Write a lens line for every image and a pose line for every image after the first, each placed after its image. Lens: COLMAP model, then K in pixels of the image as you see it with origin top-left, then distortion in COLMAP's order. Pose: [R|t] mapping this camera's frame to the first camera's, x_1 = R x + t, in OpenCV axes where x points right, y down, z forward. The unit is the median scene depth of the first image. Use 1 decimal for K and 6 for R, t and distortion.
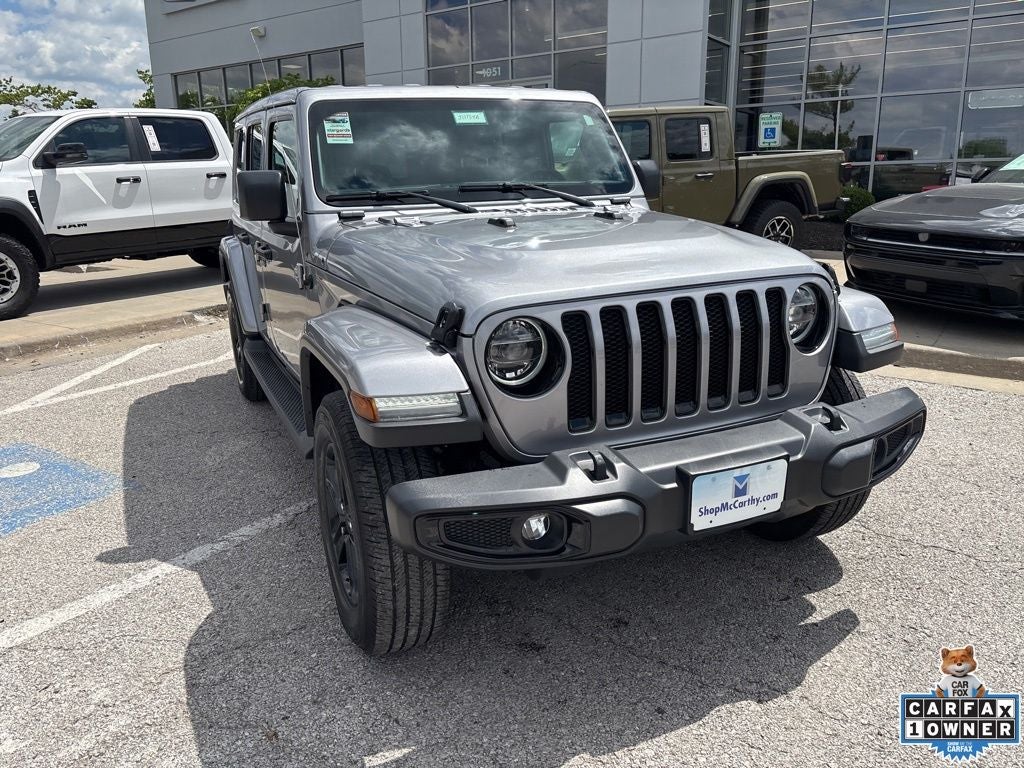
lens RADIAL K [[773.4, 0, 508.4], [0, 773.4, 387.2], [0, 0, 1]] dist [0.044627, -0.052474]
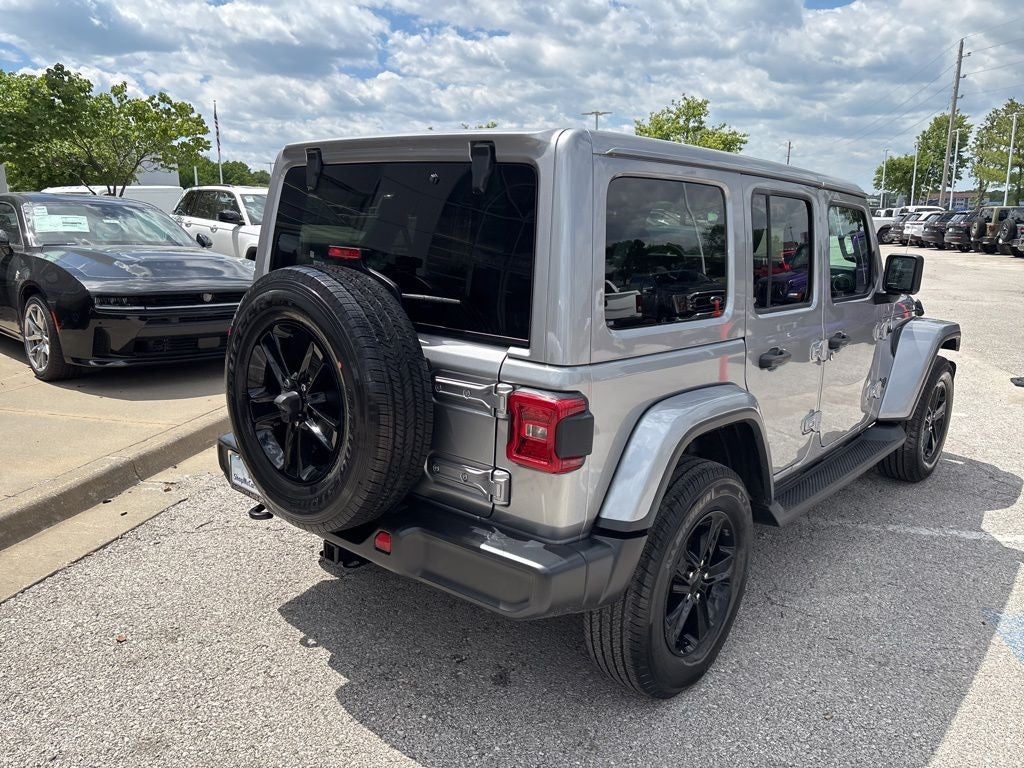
lens RADIAL K [[773.4, 0, 509.6], [0, 773.4, 376.5], [0, 0, 1]] dist [0.044627, -0.052474]
pose [[-0.415510, -0.178070, 0.891988, -1.284584], [0.230794, 0.927917, 0.292752, -0.648015], [-0.879821, 0.327507, -0.344462, 2.187846]]
